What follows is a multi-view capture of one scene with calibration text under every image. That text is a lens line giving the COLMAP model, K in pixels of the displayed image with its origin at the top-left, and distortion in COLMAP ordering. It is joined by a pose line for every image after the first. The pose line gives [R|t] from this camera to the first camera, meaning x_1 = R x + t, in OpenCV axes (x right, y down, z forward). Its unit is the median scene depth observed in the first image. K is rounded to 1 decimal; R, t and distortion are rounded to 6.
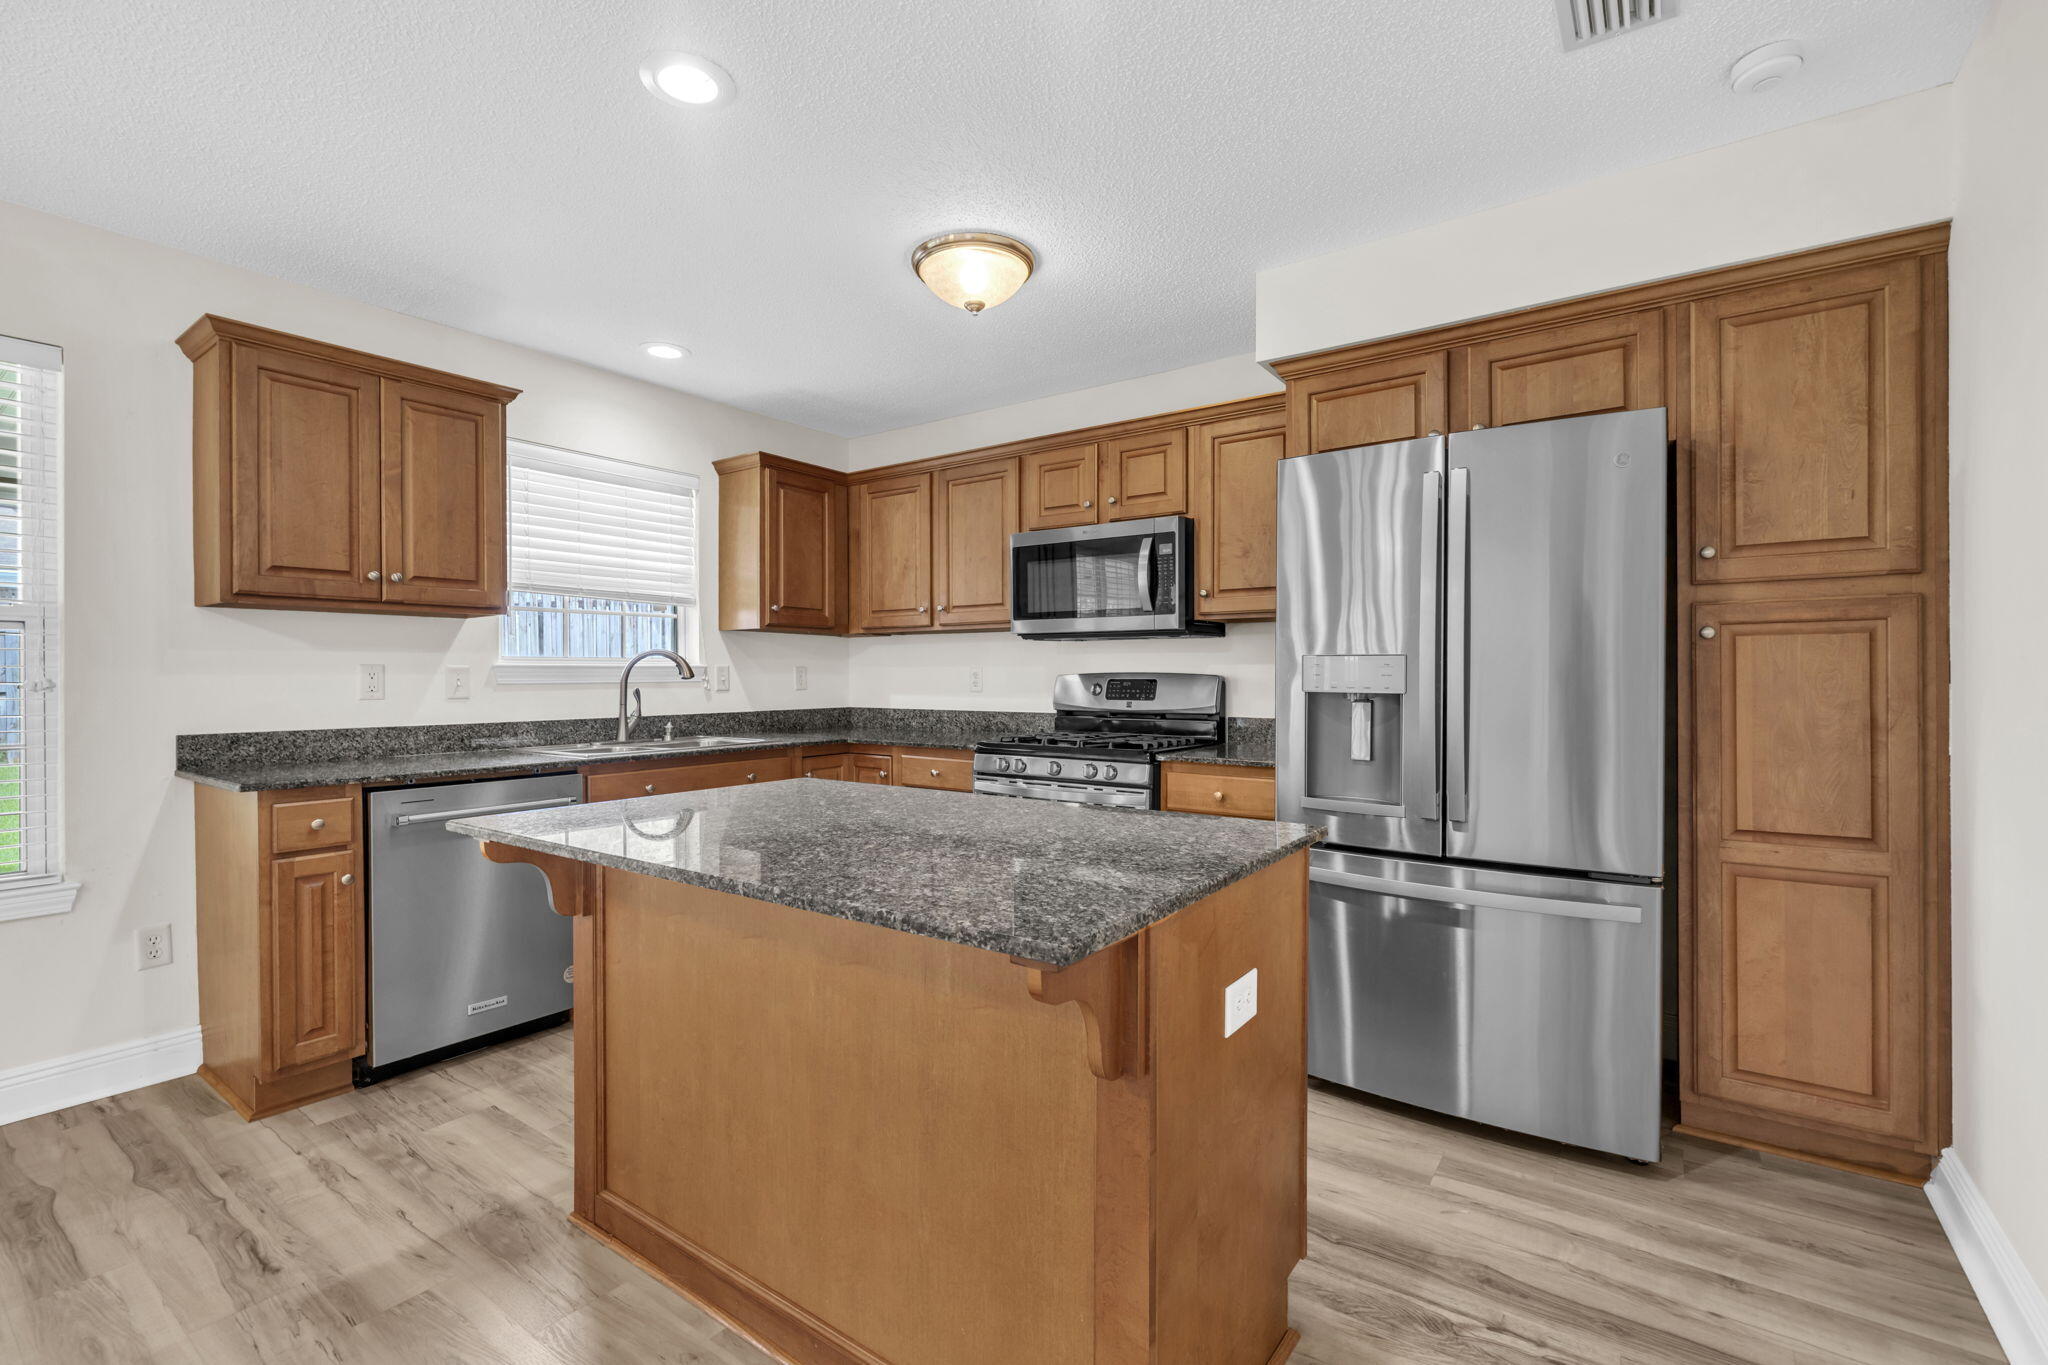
lens RADIAL K [[878.1, 0, 1019.3], [0, 878.1, 686.1], [0, 0, 1]] dist [-0.003569, 0.000618]
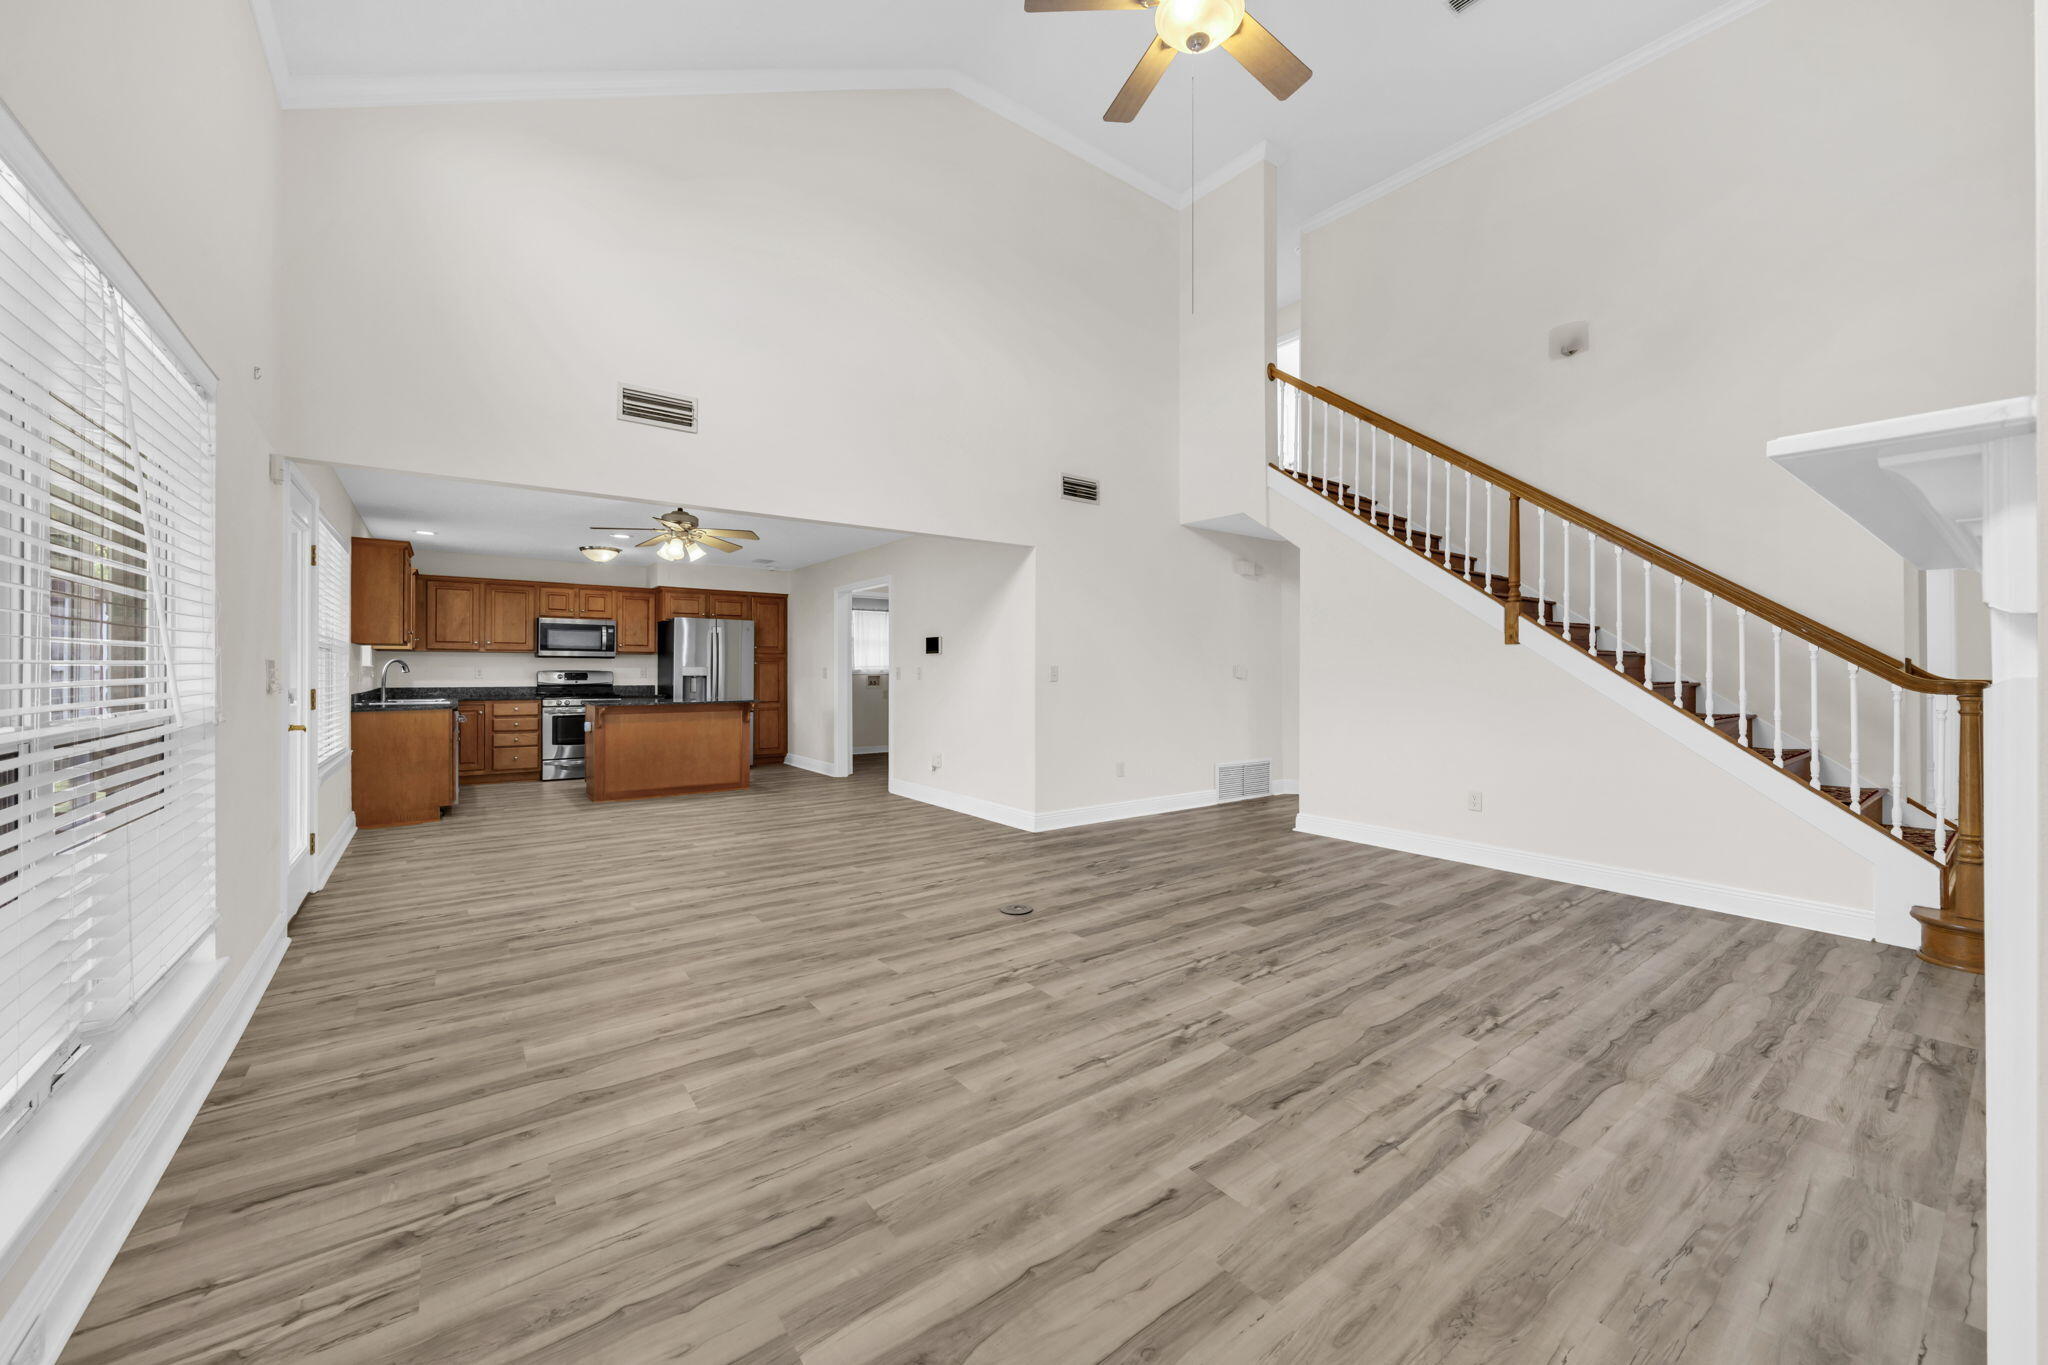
lens RADIAL K [[766.4, 0, 1017.0], [0, 766.4, 674.5], [0, 0, 1]] dist [-0.005722, 0.001046]
pose [[0.302078, -0.001975, 0.953281, -2.116902], [0.009694, 0.999953, -0.001000, 0.016848], [-0.953234, 0.009544, 0.302083, -1.267579]]
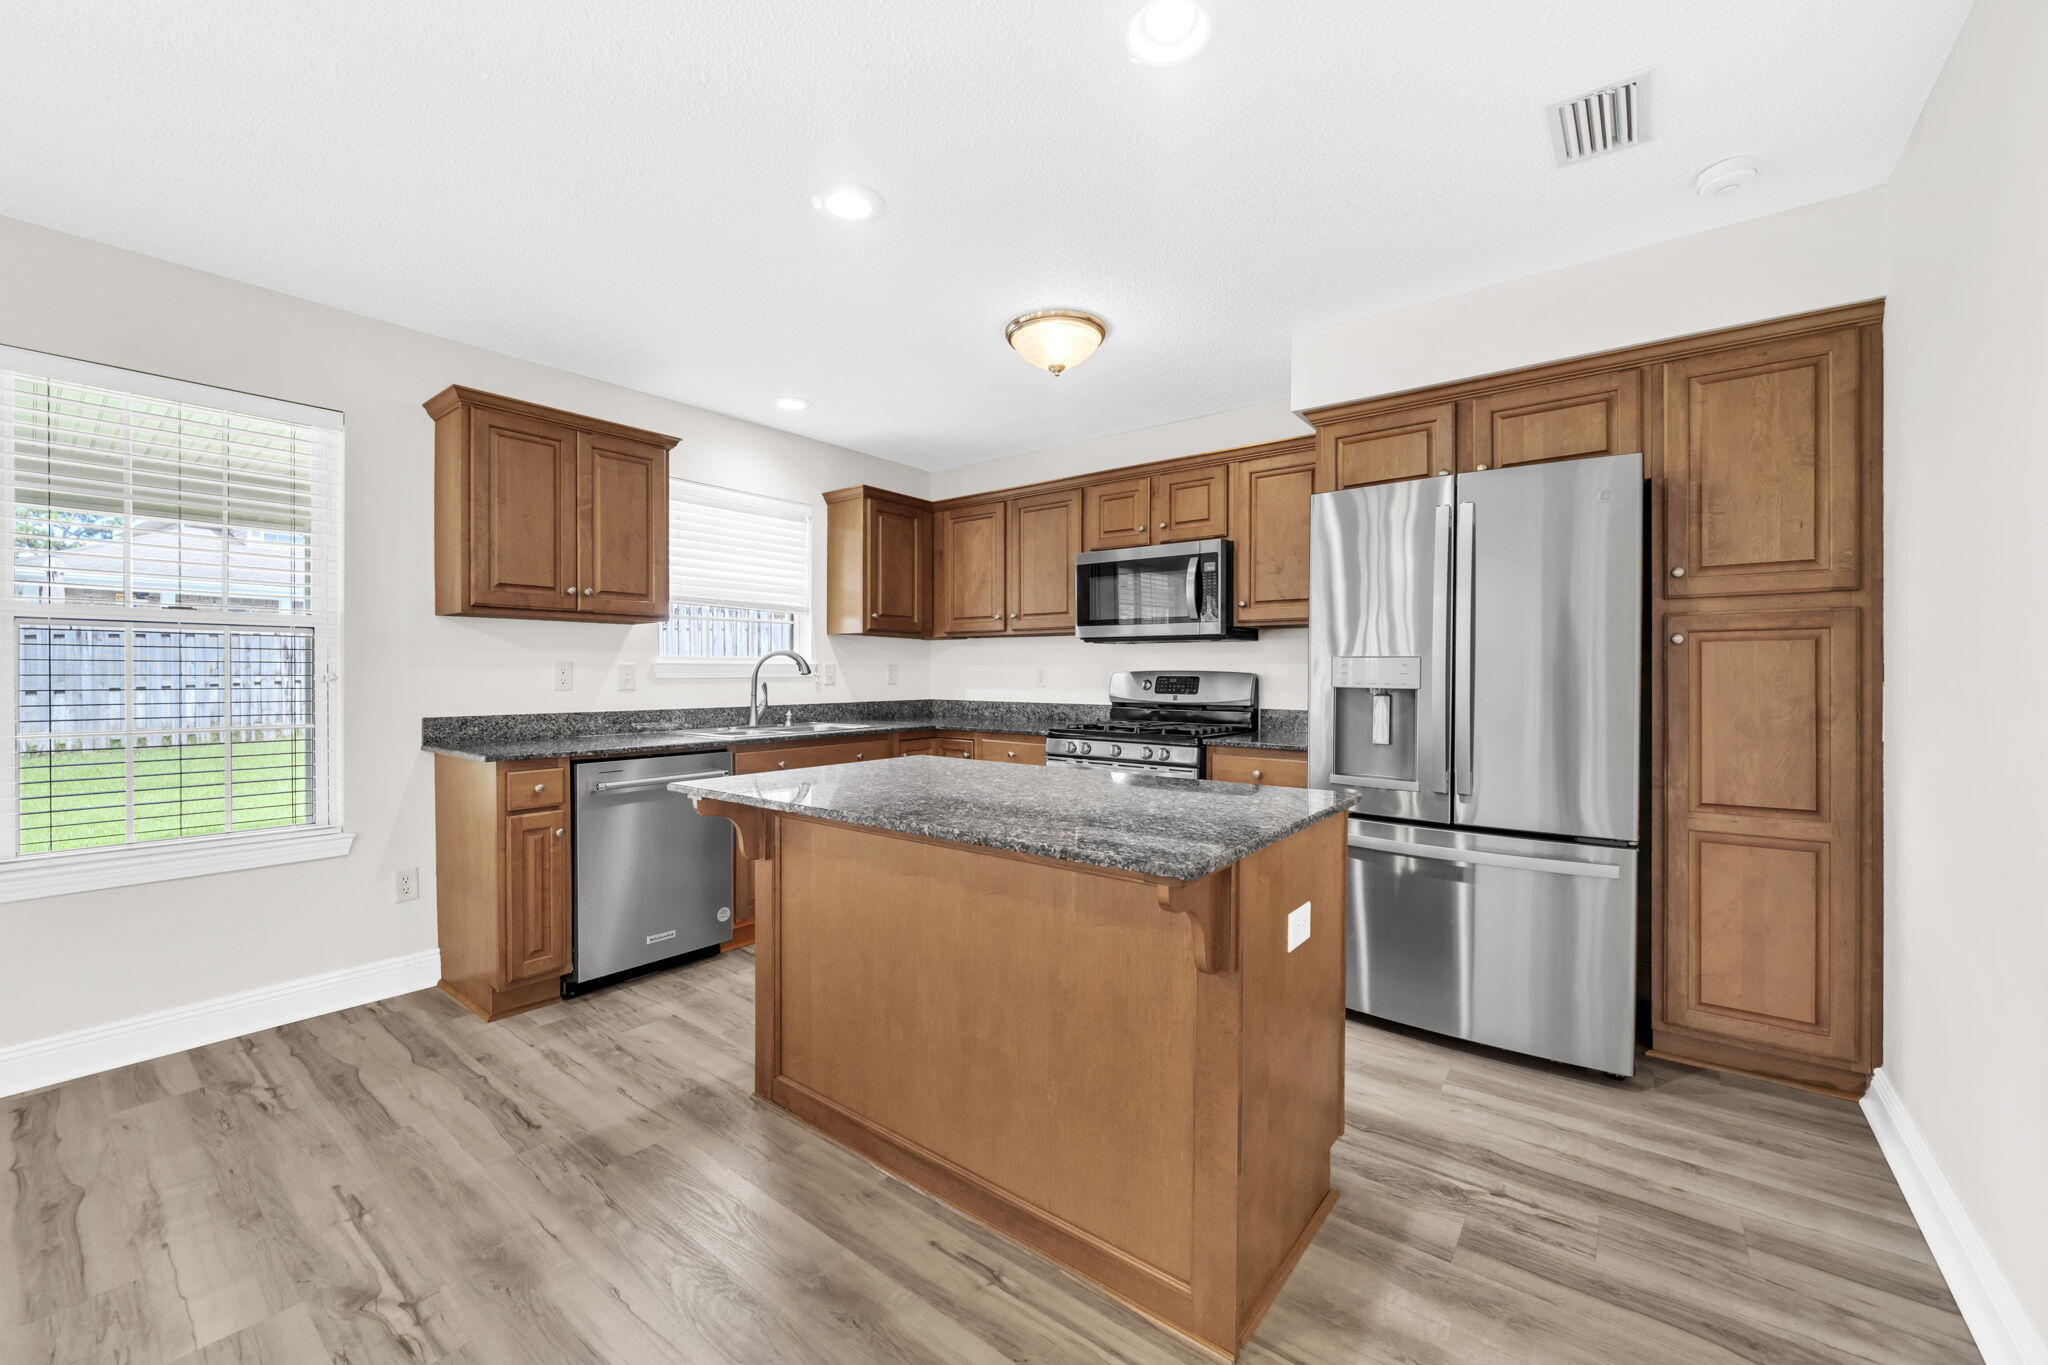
lens RADIAL K [[785.0, 0, 1018.0], [0, 785.0, 682.8], [0, 0, 1]] dist [-0.006013, 0.000139]
pose [[0.999131, 0.004122, -0.041485, -0.051106], [-0.004110, 0.999991, 0.000380, 0.001584], [0.041486, -0.000209, 0.999139, -0.075779]]
